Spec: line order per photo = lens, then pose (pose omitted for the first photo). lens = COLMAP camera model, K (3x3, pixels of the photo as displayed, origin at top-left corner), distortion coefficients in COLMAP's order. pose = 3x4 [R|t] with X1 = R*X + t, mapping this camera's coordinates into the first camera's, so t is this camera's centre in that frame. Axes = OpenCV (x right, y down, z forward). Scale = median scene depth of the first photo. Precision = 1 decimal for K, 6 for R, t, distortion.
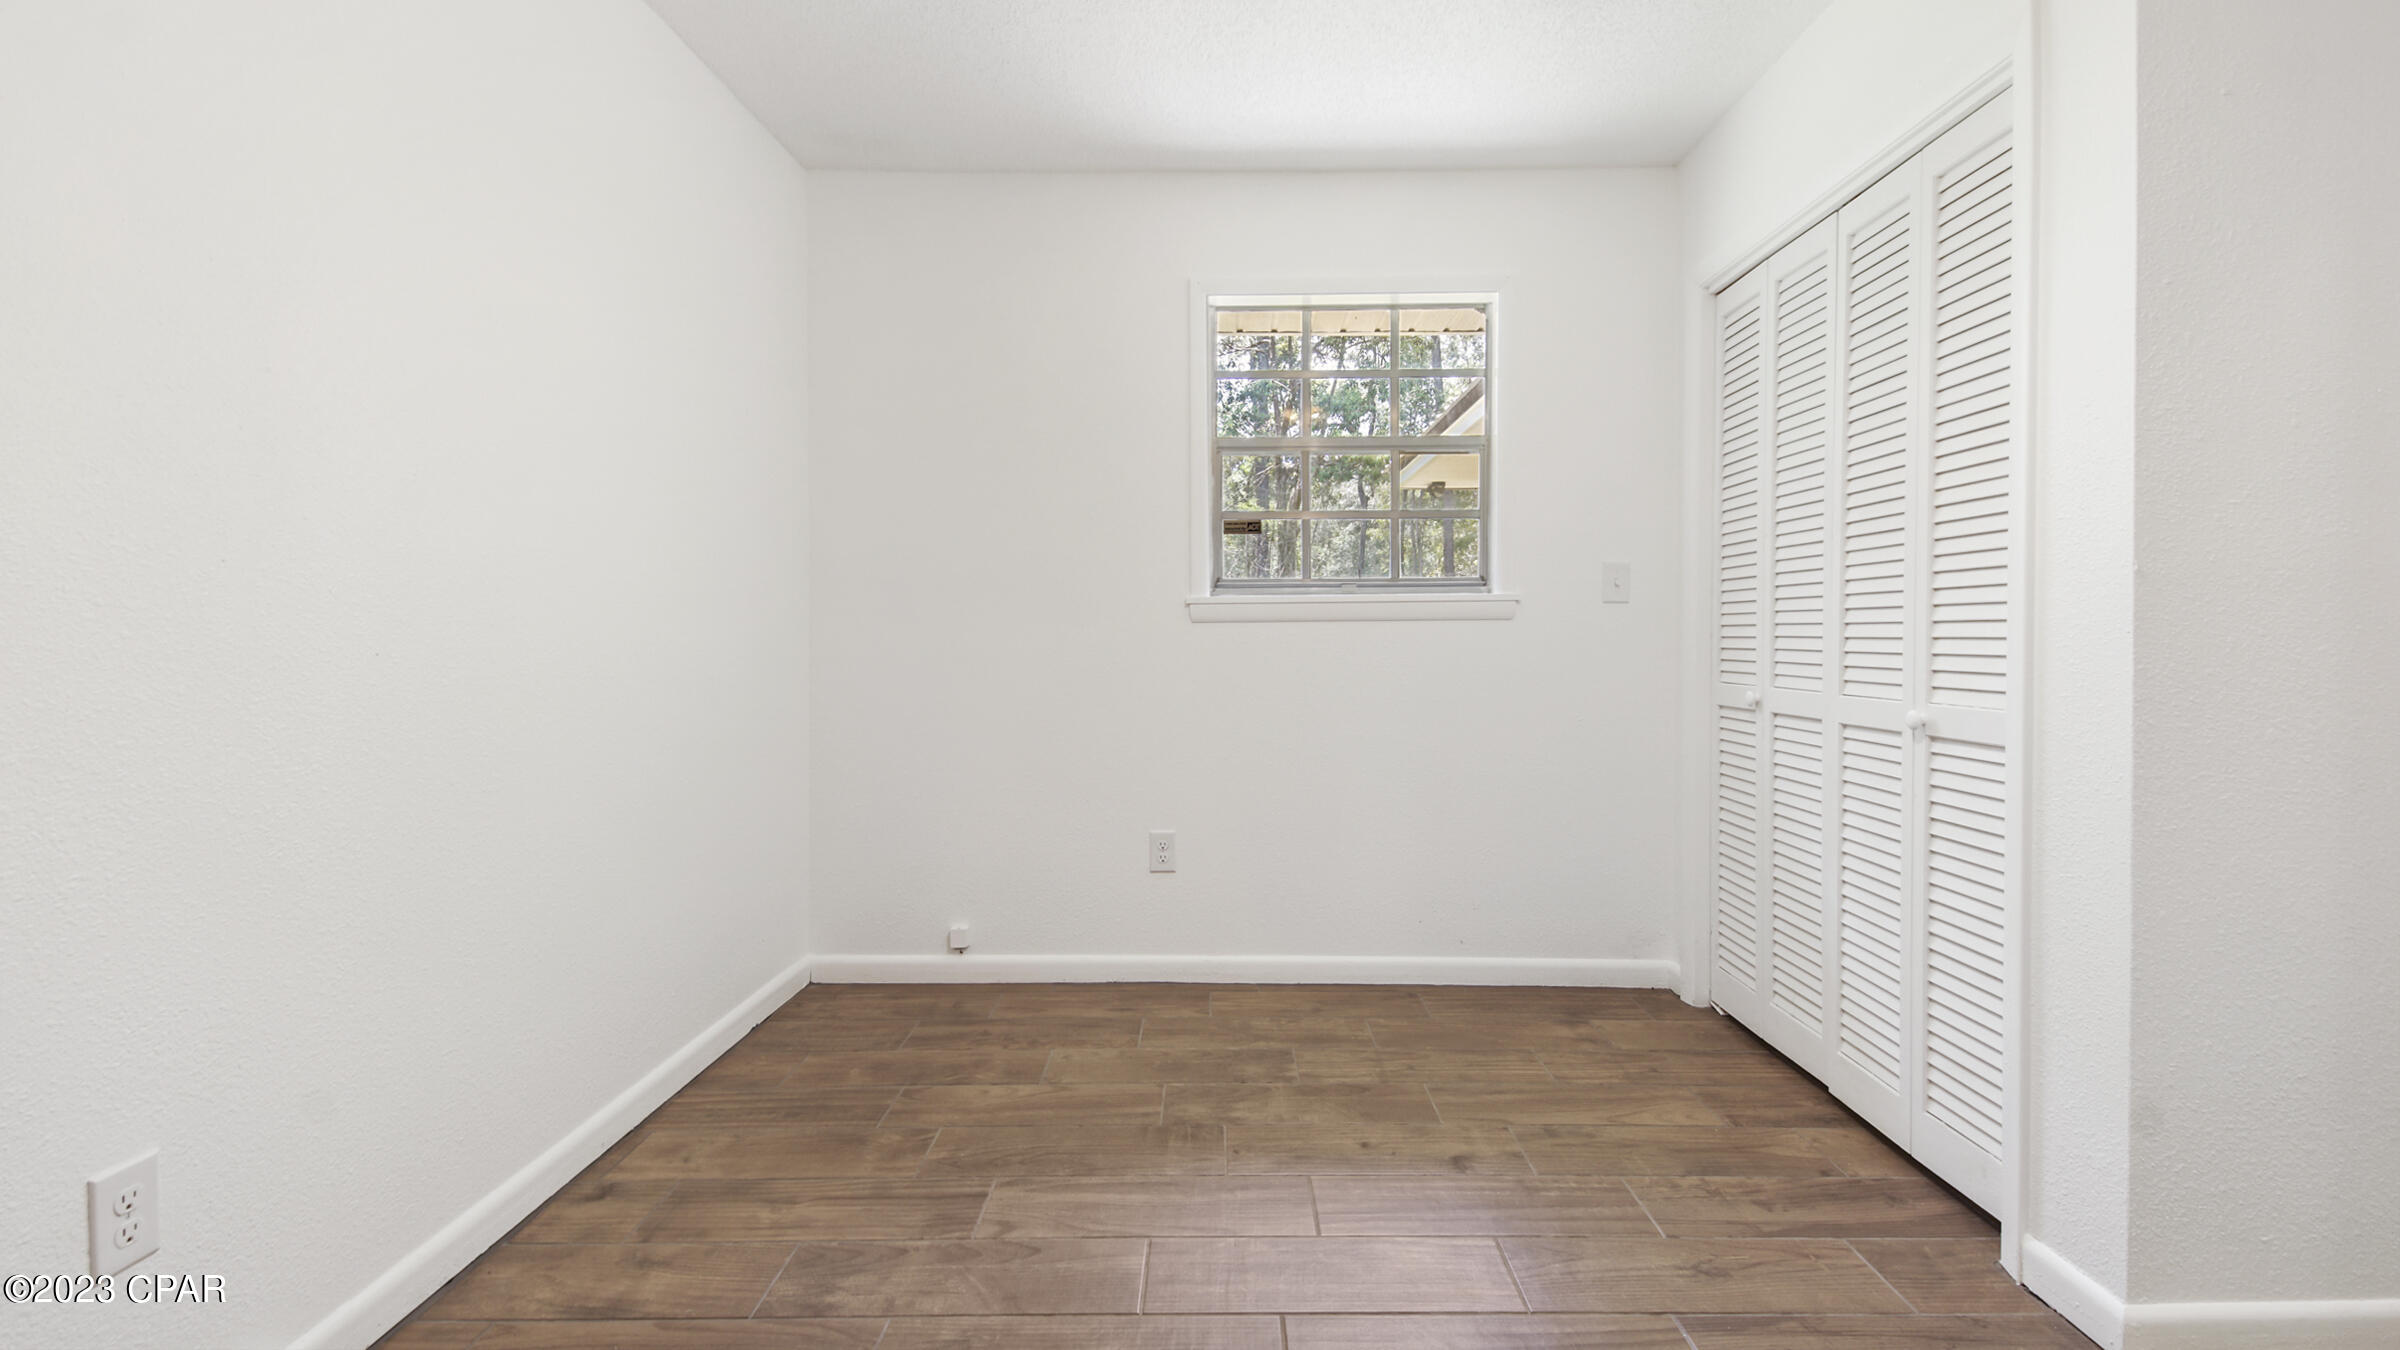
lens RADIAL K [[1041.8, 0, 1175.7], [0, 1041.8, 654.9], [0, 0, 1]] dist [0.018583, -0.001038]
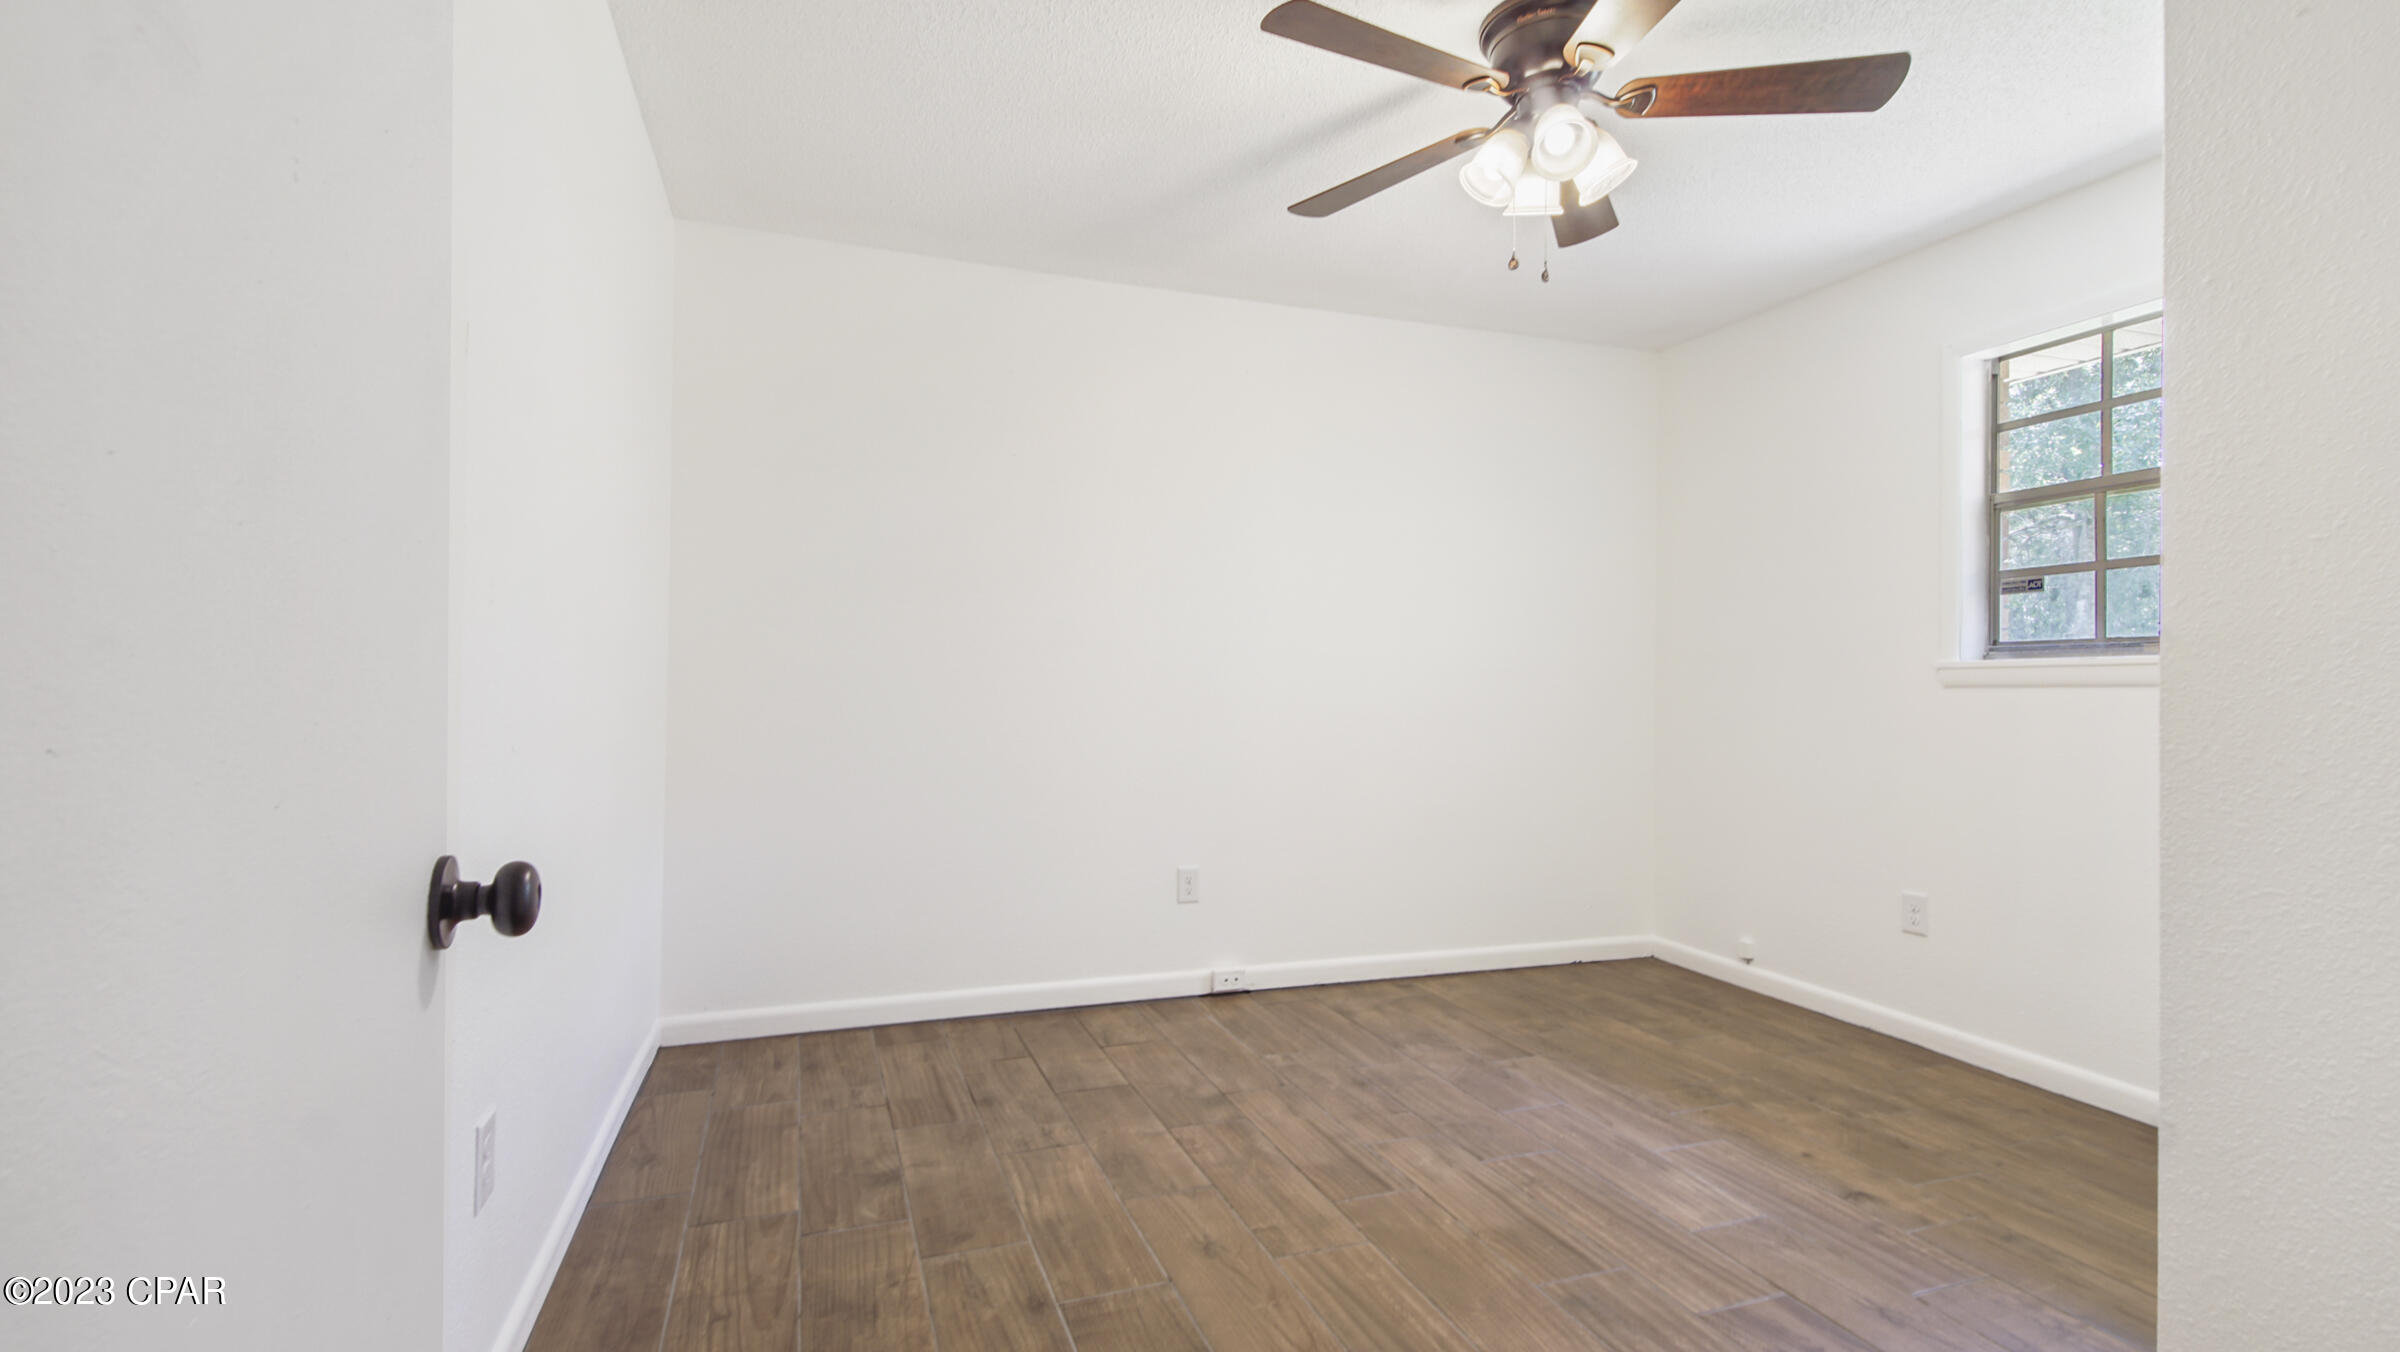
lens RADIAL K [[1041.8, 0, 1222.0], [0, 1041.8, 688.7], [0, 0, 1]] dist [0.018583, -0.001038]
pose [[0.350747, 0.000866, -0.936470, 1.003805], [-0.024914, 0.999654, -0.008407, -0.007028], [0.936139, 0.026280, 0.350647, 0.003500]]
